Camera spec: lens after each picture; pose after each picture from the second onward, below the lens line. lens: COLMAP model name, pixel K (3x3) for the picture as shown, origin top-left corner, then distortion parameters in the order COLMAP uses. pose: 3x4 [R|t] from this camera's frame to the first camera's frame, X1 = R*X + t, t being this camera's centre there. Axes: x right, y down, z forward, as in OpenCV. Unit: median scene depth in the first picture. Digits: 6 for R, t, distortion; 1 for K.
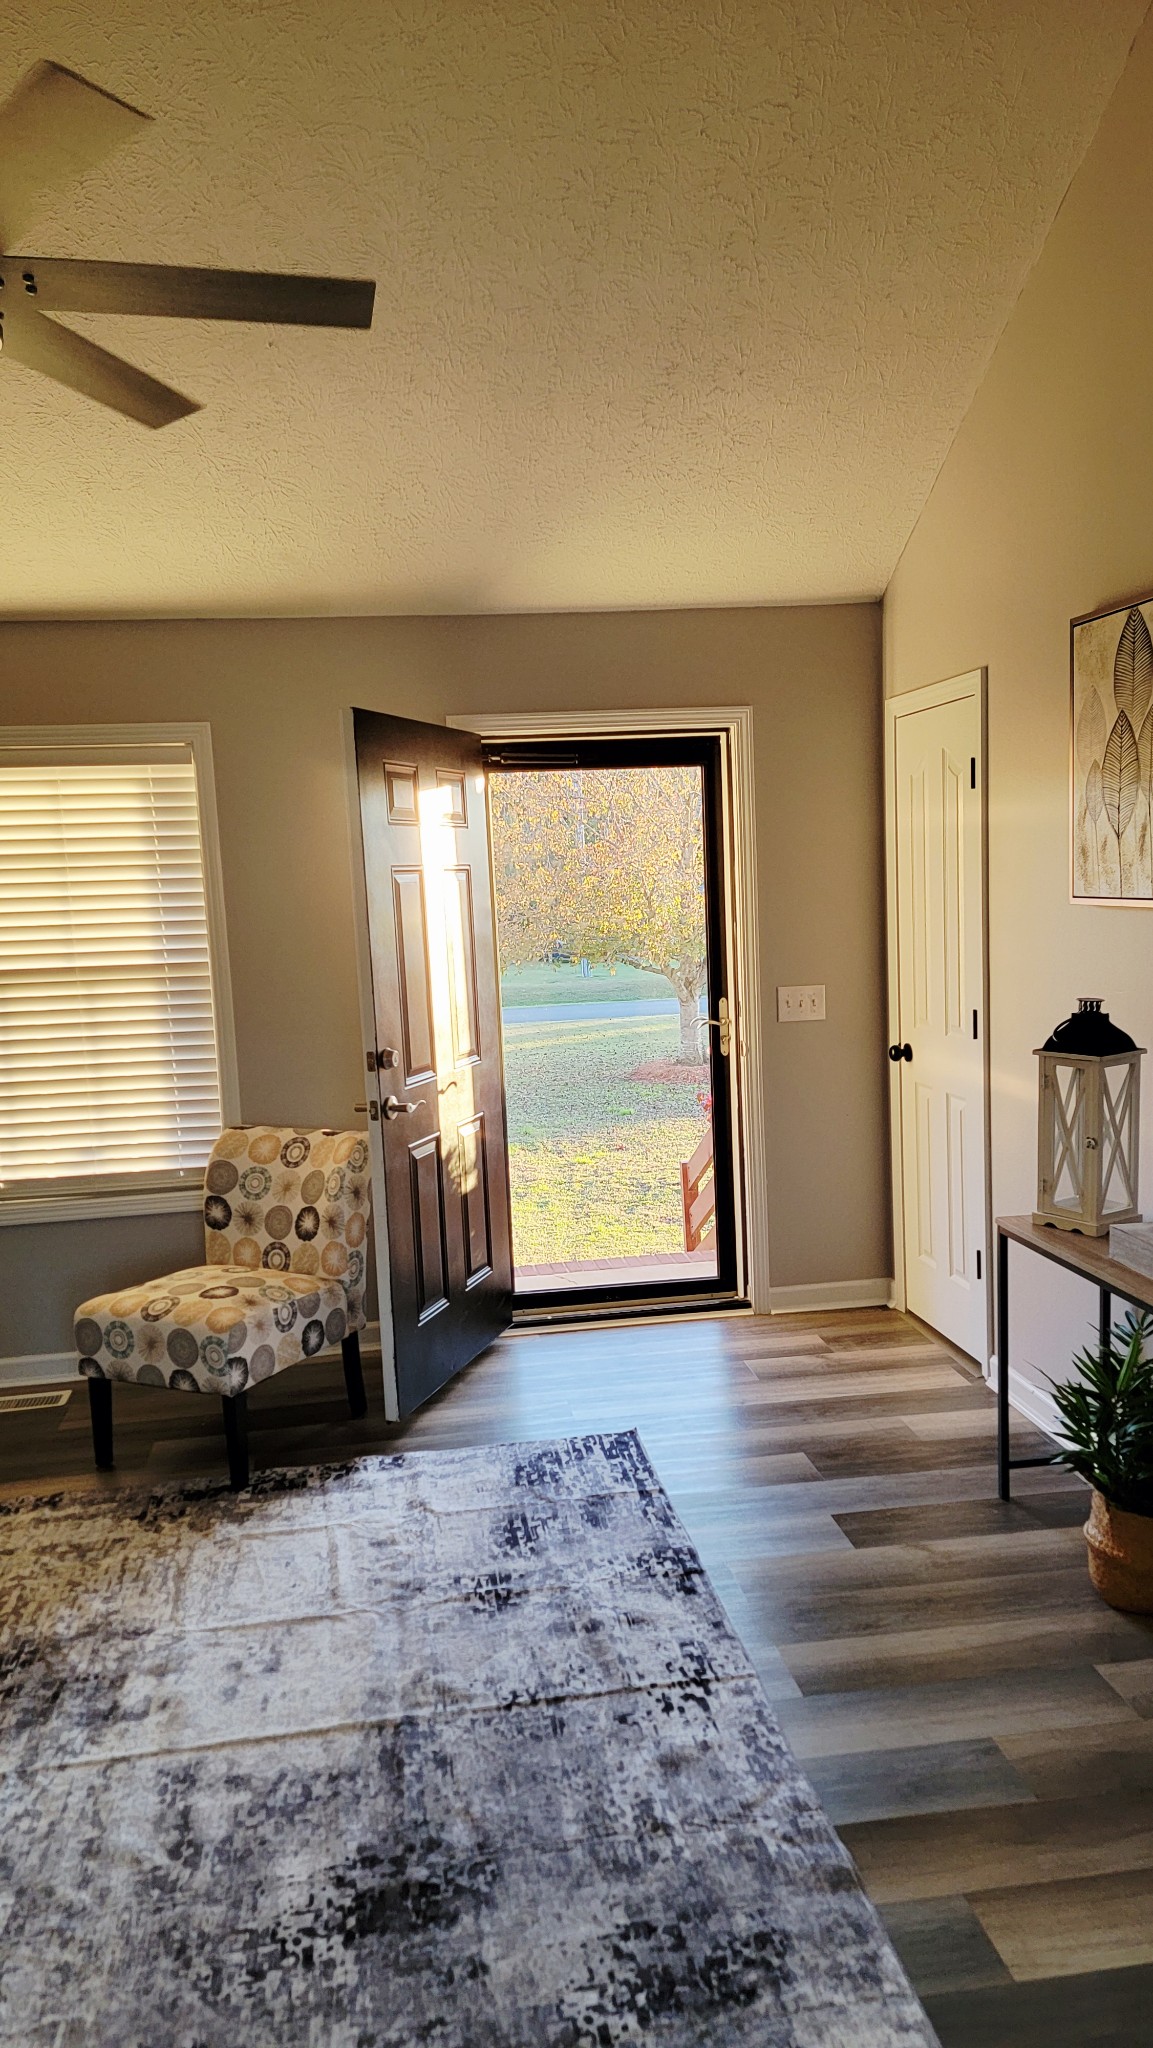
lens RADIAL K [[1411.3, 0, 566.2], [0, 1411.3, 1031.6], [0, 0, 1]] dist [0.065119, -0.002347]
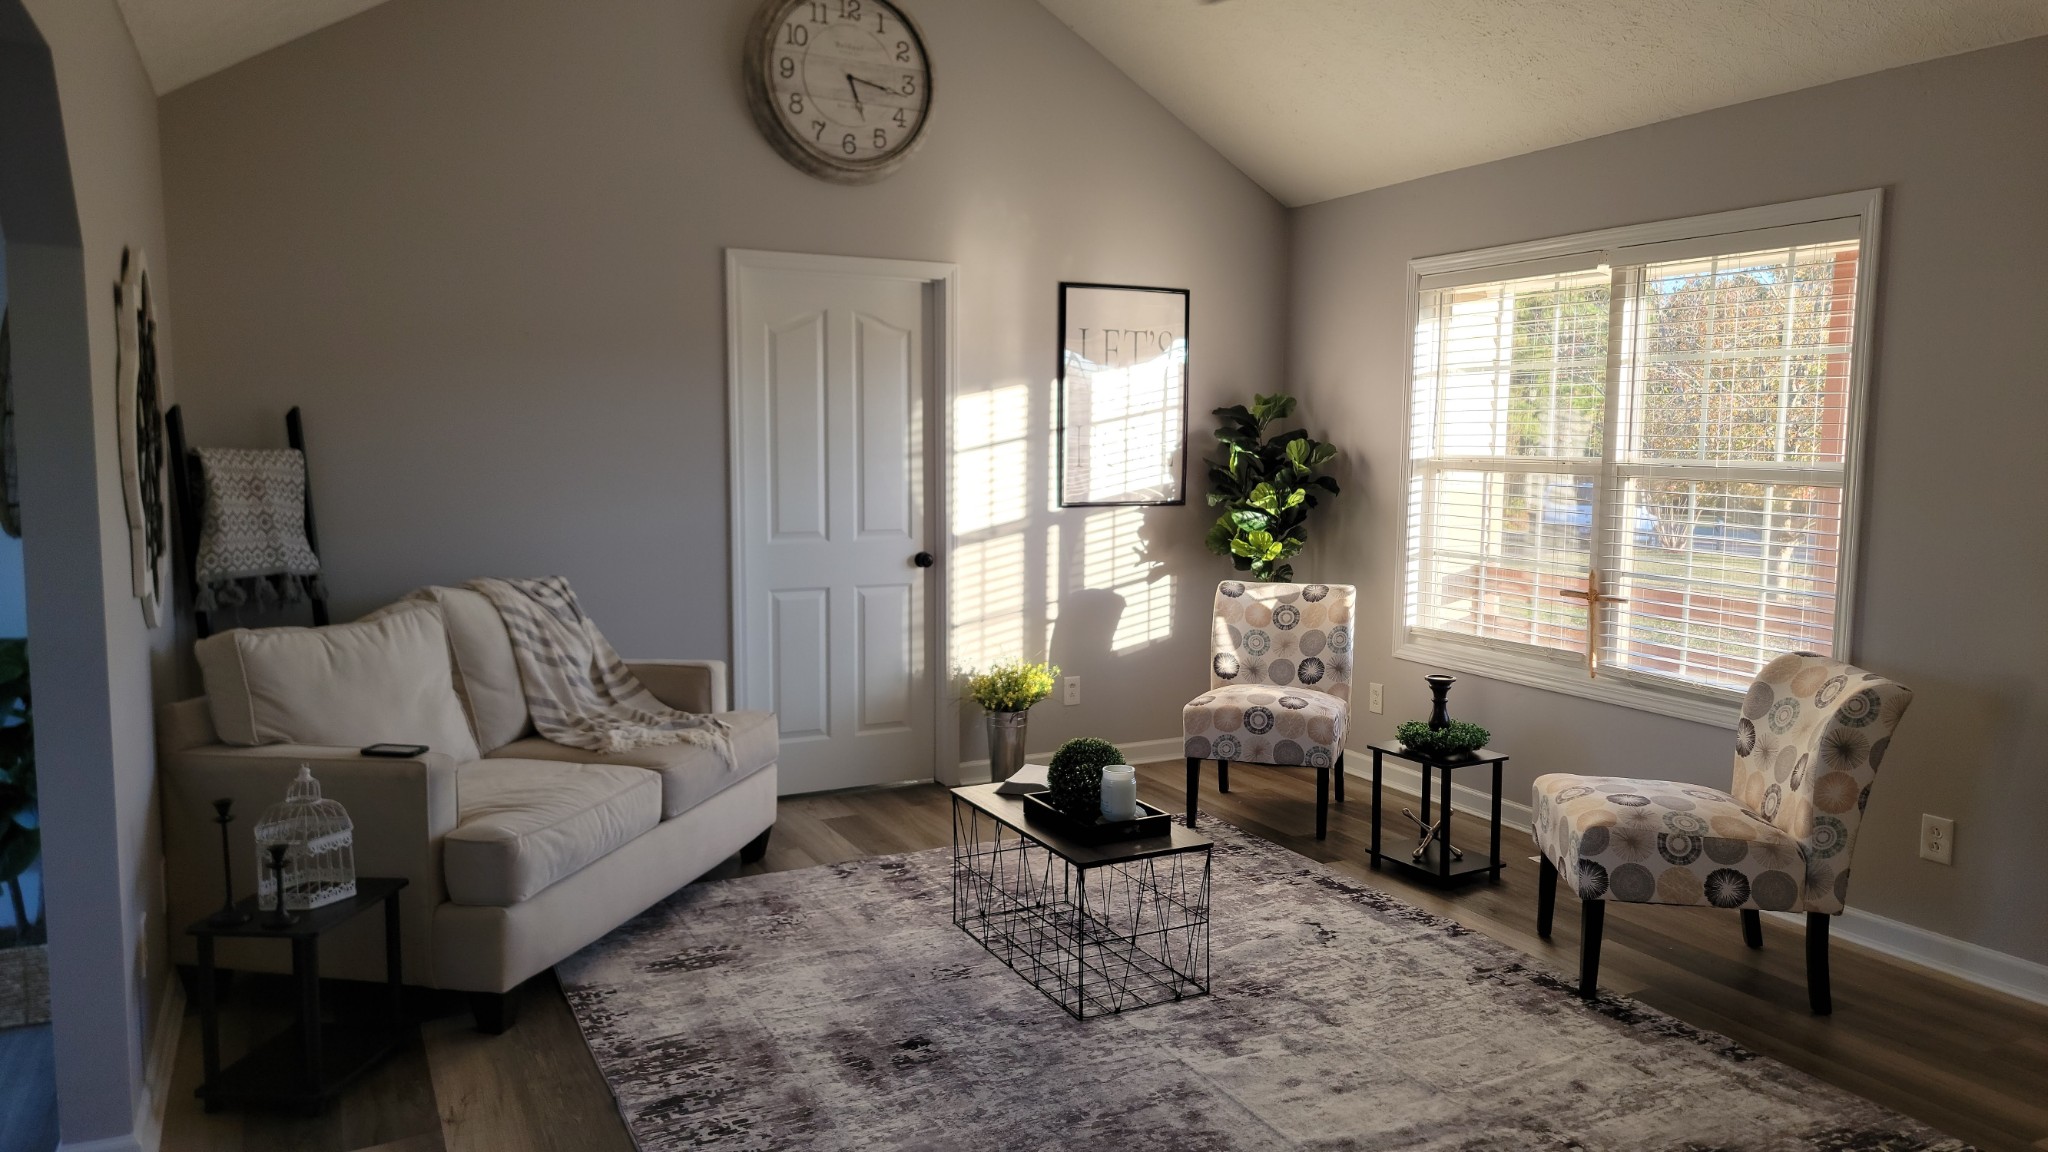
lens RADIAL K [[1411.3, 0, 1039.9], [0, 1411.3, 582.8], [0, 0, 1]] dist [0.065119, -0.002347]
pose [[0.312716, 0.137228, -0.939882, 0.544456], [-0.106127, 0.988361, 0.108996, -0.027411], [0.943899, 0.065662, 0.323639, 0.313183]]
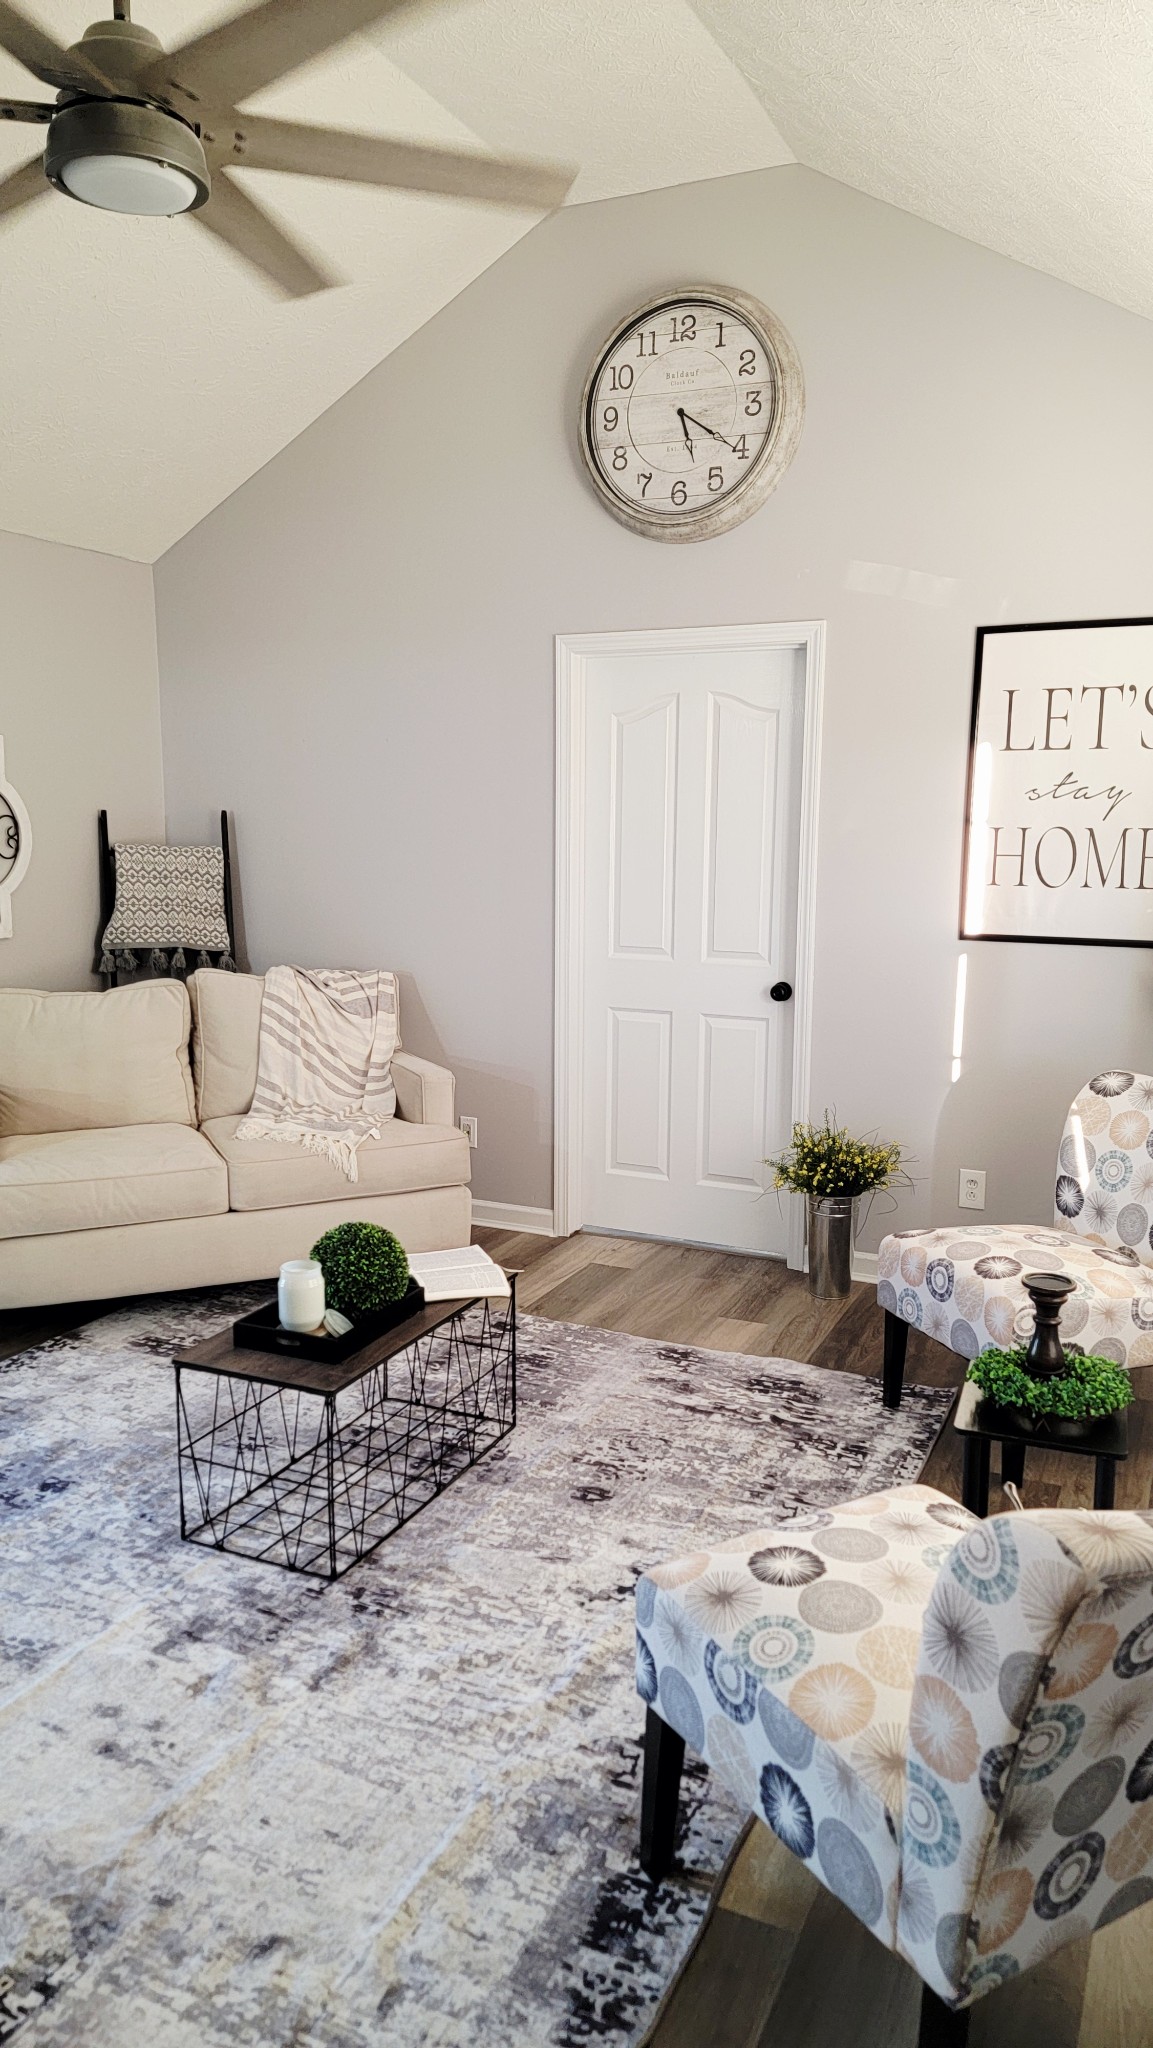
lens RADIAL K [[1411.3, 0, 566.2], [0, 1411.3, 1031.6], [0, 0, 1]] dist [0.065119, -0.002347]
pose [[-0.562654, 0.160135, -0.811035, 0.193144], [-0.065031, 0.969446, 0.236527, -0.123637], [0.824131, 0.185825, -0.535049, 1.222113]]
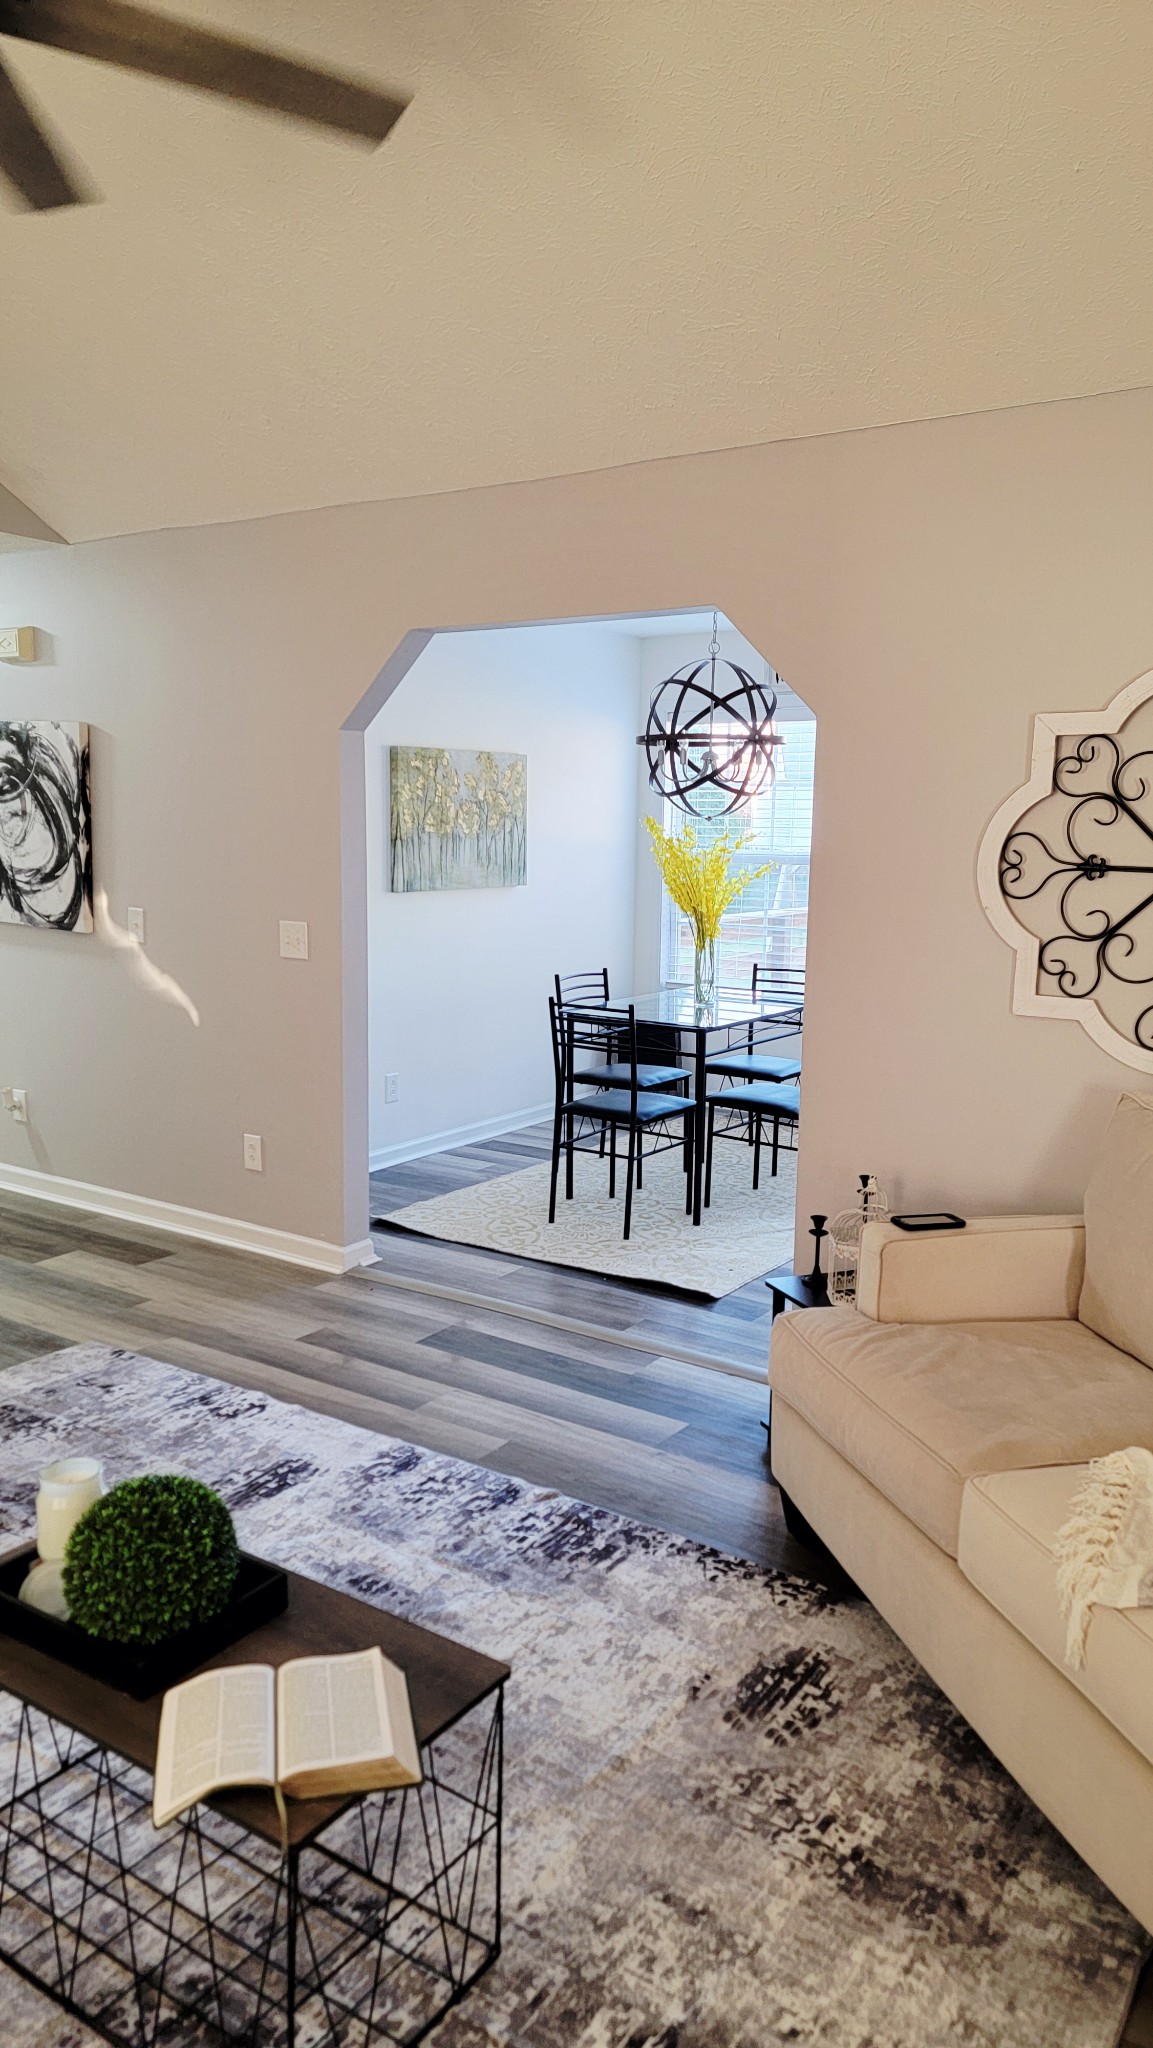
lens RADIAL K [[1411.3, 0, 566.2], [0, 1411.3, 1031.6], [0, 0, 1]] dist [0.065119, -0.002347]
pose [[-0.725677, -0.076840, 0.683731, -0.847381], [0.074101, 0.979236, 0.188697, -0.047727], [-0.684033, 0.187598, -0.704915, 0.919416]]
